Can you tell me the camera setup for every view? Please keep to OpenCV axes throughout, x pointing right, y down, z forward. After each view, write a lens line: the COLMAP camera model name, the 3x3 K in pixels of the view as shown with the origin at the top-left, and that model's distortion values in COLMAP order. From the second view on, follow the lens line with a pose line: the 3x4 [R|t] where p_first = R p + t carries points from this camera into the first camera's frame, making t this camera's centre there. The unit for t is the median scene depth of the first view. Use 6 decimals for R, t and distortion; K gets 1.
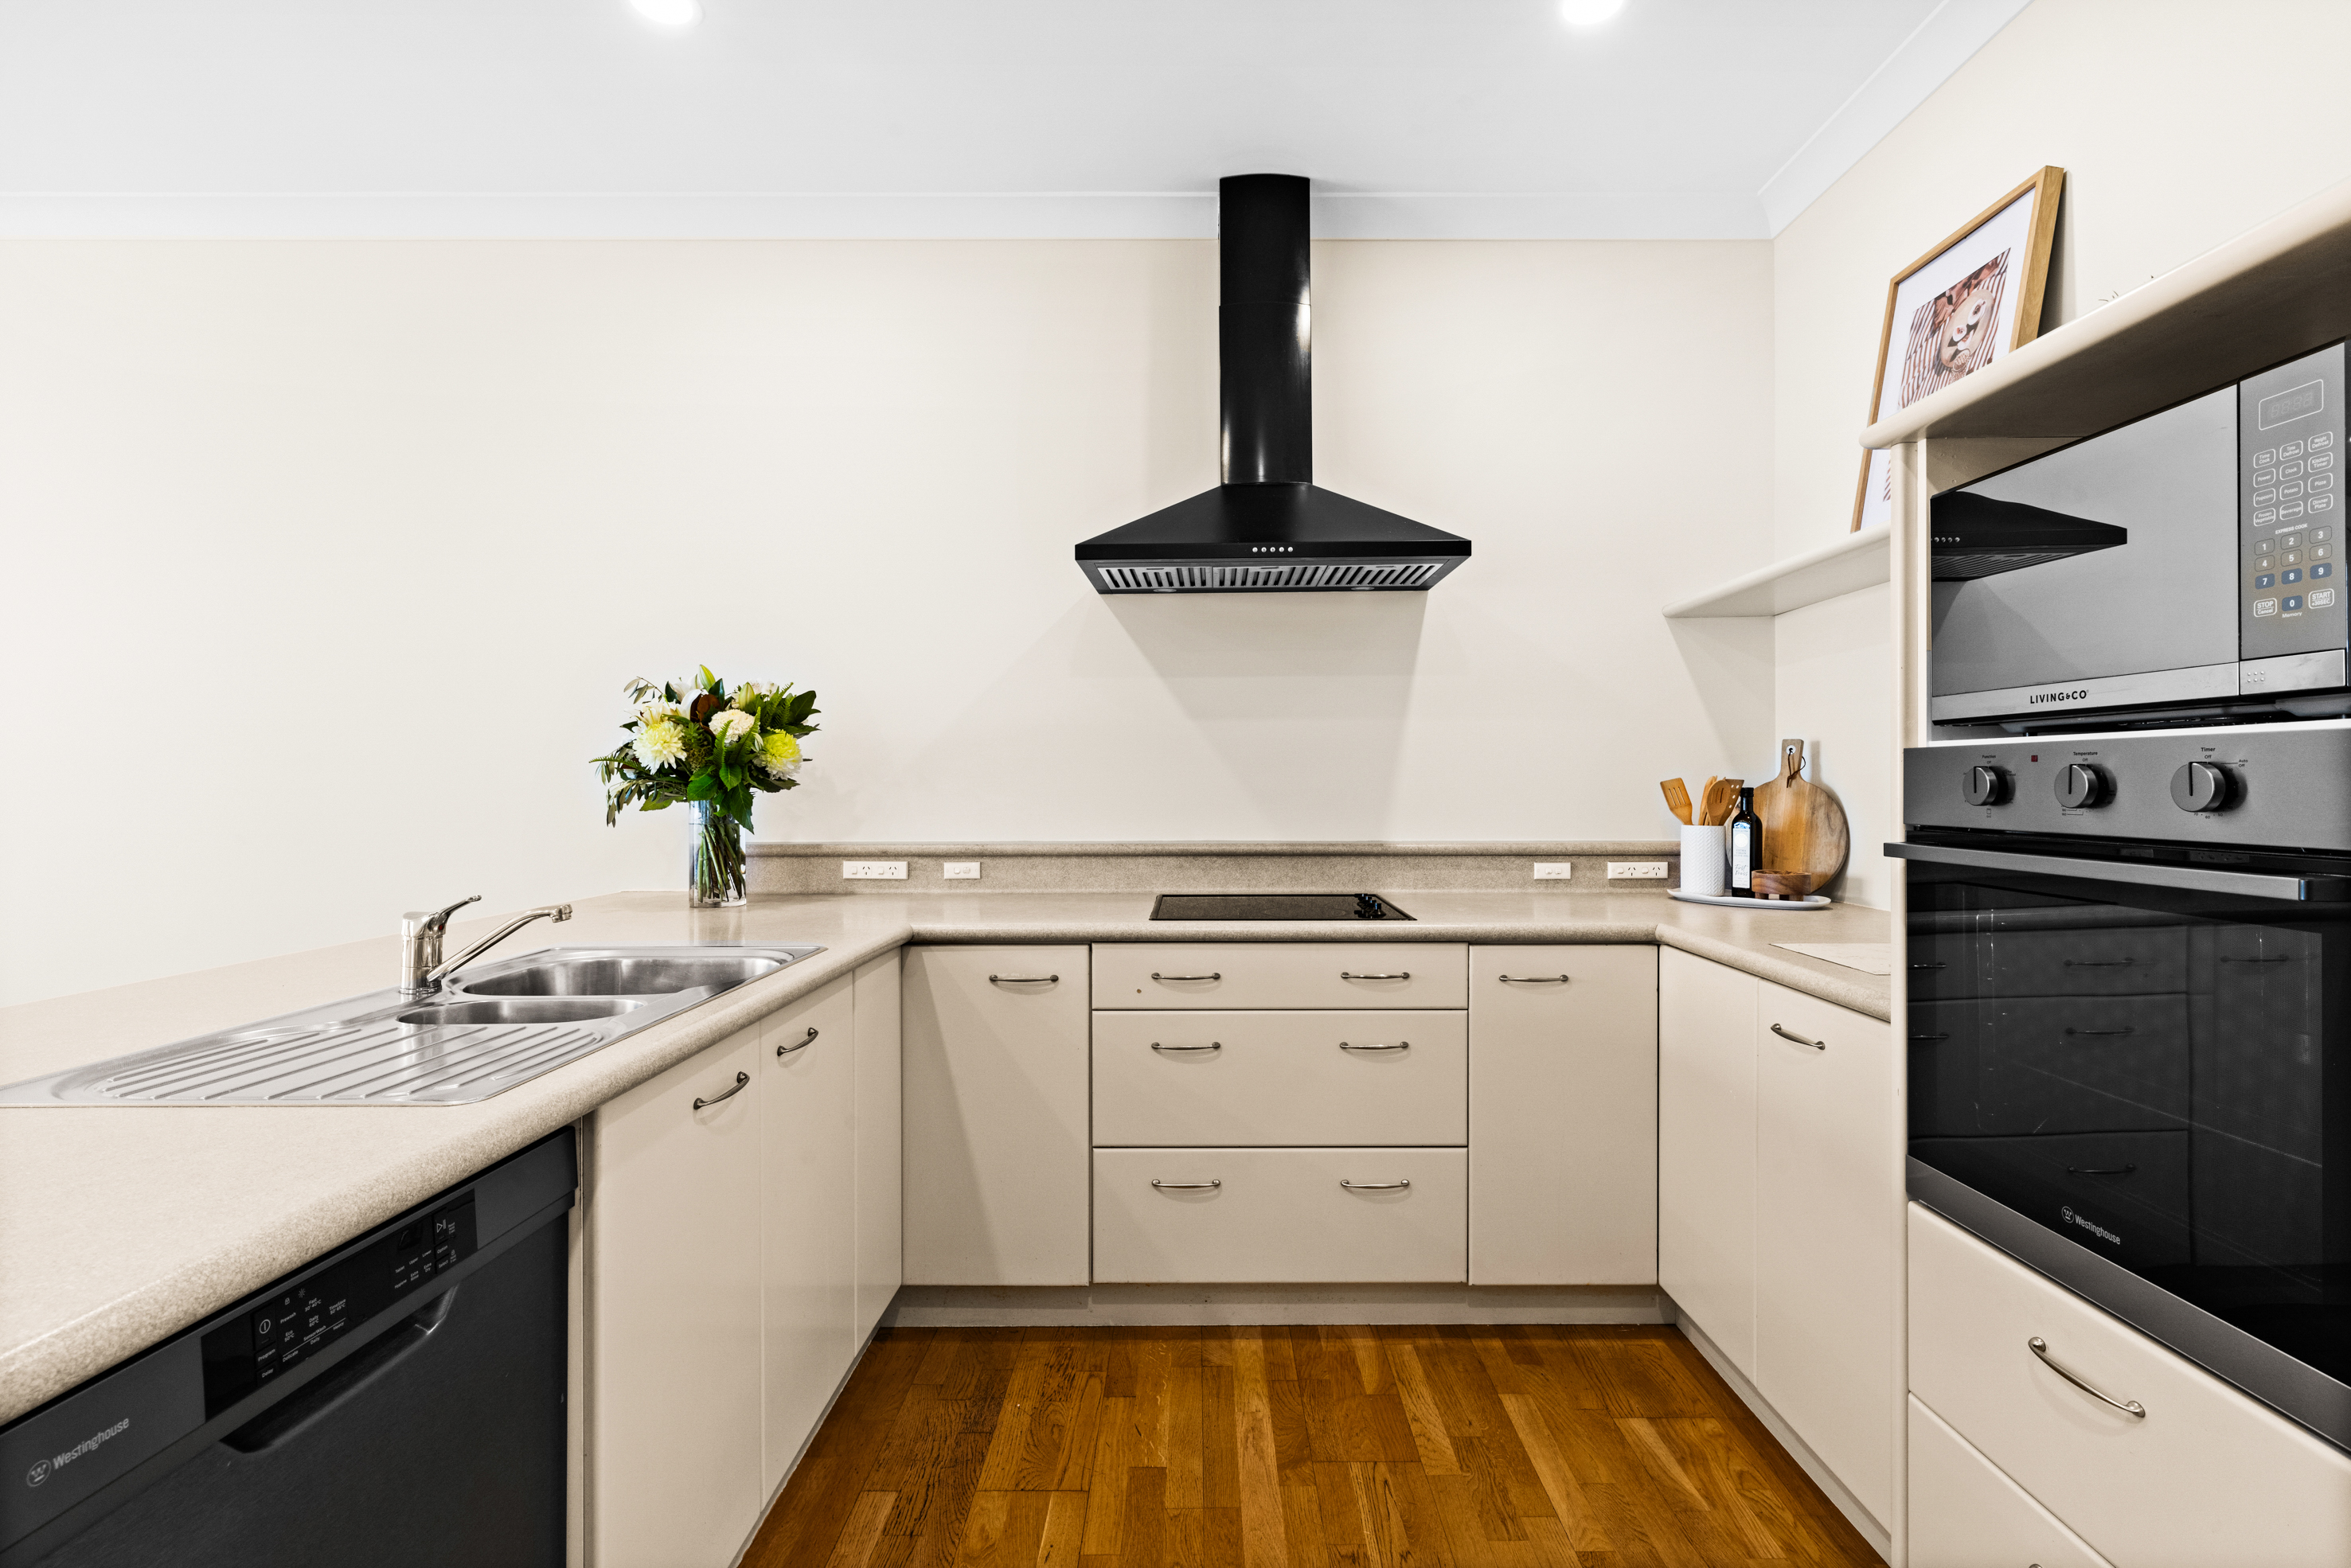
lens RADIAL K [[1110.1, 0, 1184.9], [0, 1110.1, 773.9], [0, 0, 1]] dist [-0.003513, -0.000120]
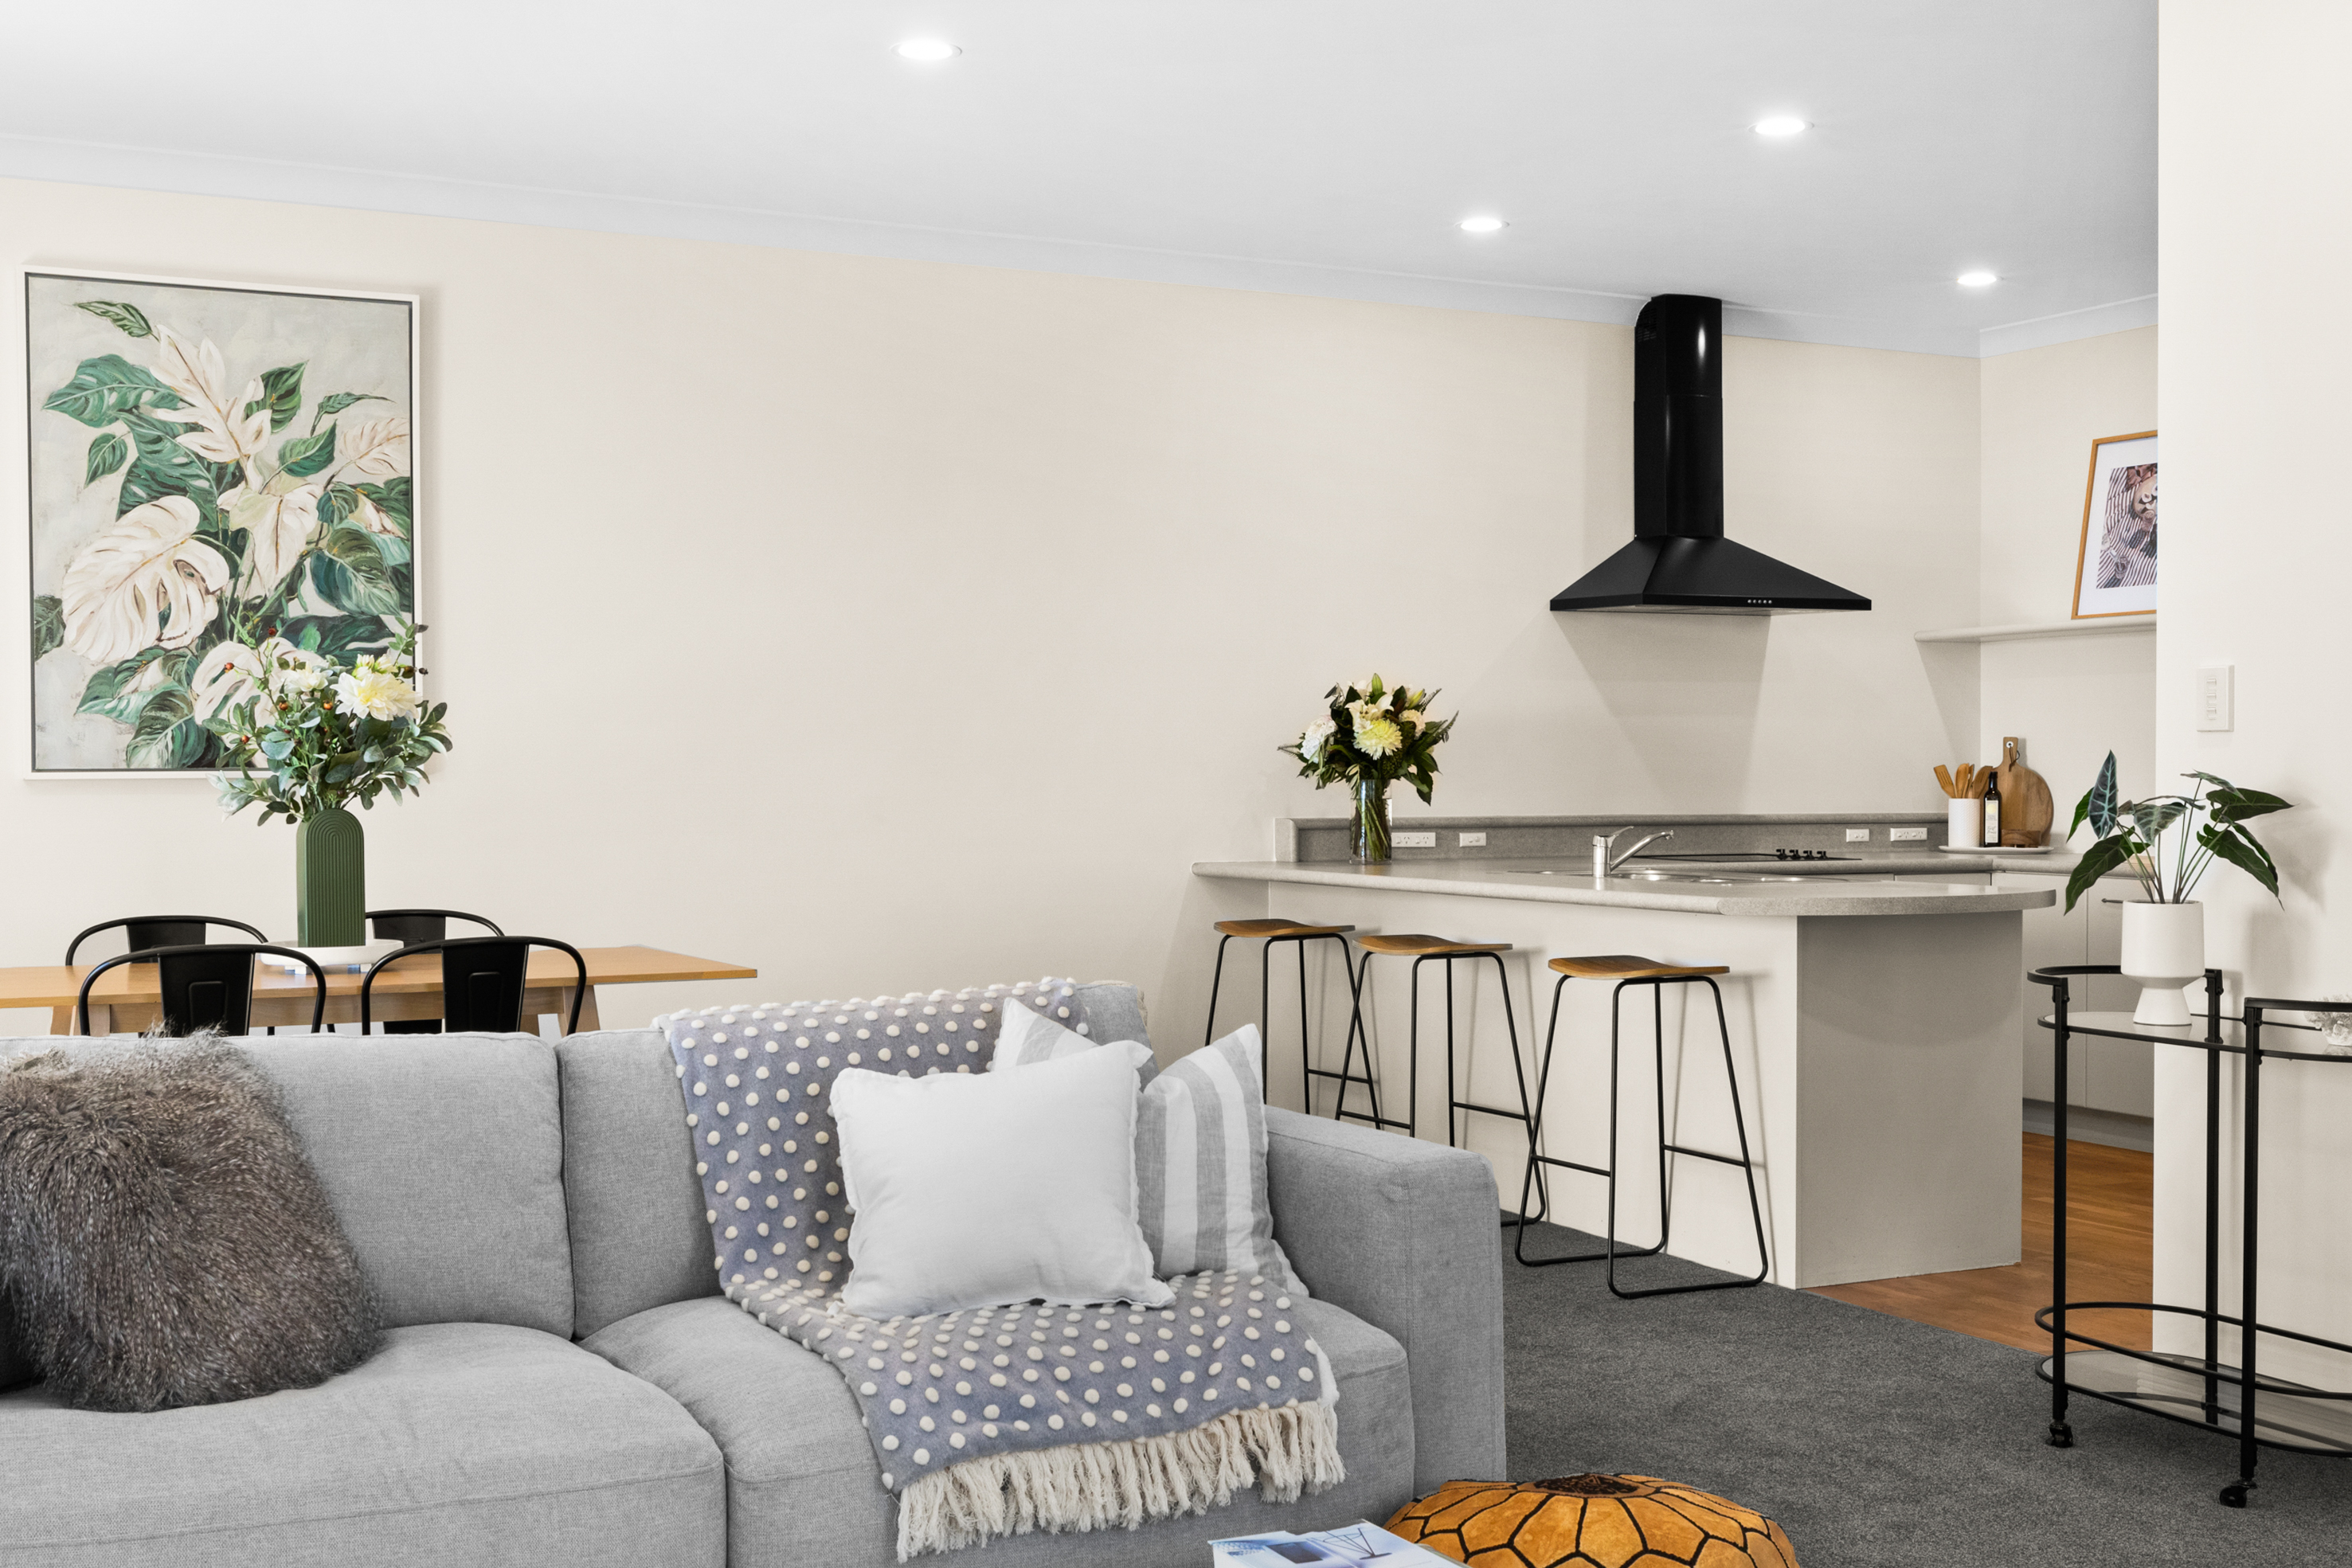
lens RADIAL K [[2512.0, 0, 1174.9], [0, 2512.0, 796.0], [0, 0, 1]] dist [0.025376, -0.010555]
pose [[0.891195, -0.000766, 0.453621, -1.797968], [-0.004094, 0.999944, 0.009731, 0.015683], [-0.453603, -0.010529, 0.891142, -1.332066]]
